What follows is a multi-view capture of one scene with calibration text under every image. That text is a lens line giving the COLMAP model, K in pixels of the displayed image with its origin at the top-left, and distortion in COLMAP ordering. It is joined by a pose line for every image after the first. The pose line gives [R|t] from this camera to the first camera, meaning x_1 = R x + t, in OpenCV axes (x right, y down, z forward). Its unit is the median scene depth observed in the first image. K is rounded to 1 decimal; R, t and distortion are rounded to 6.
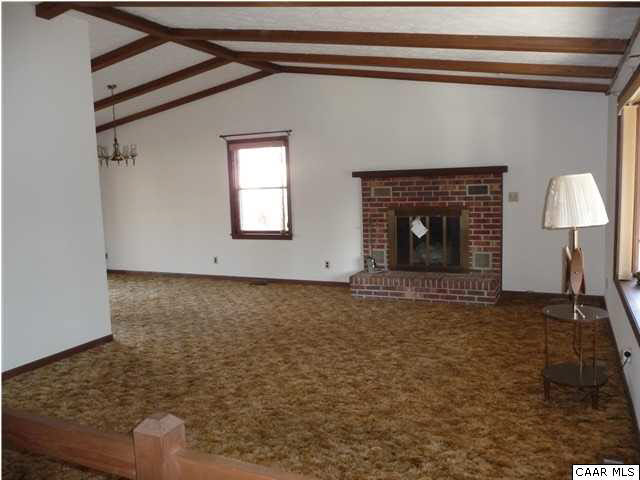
lens RADIAL K [[538.2, 0, 320.3], [0, 538.2, 239.7], [0, 0, 1]] dist [-0.034852, 0.018513]
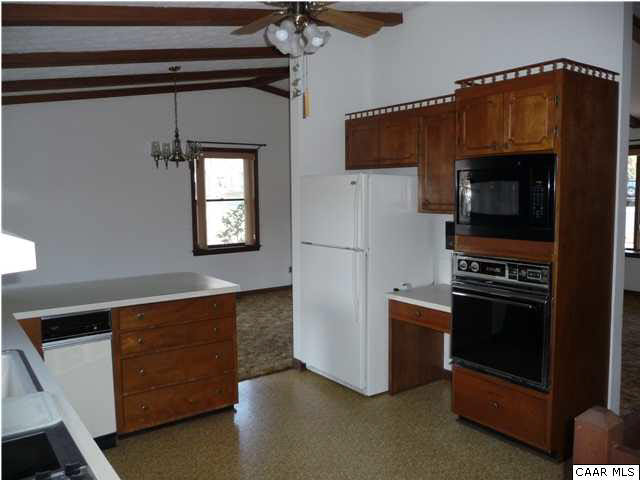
lens RADIAL K [[538.2, 0, 320.1], [0, 538.2, 240.0], [0, 0, 1]] dist [-0.034852, 0.018513]
pose [[0.495194, -0.052737, 0.867181, -0.881706], [0.095347, 0.995425, 0.006089, -0.014310], [-0.863535, 0.079668, 0.497957, 0.386863]]
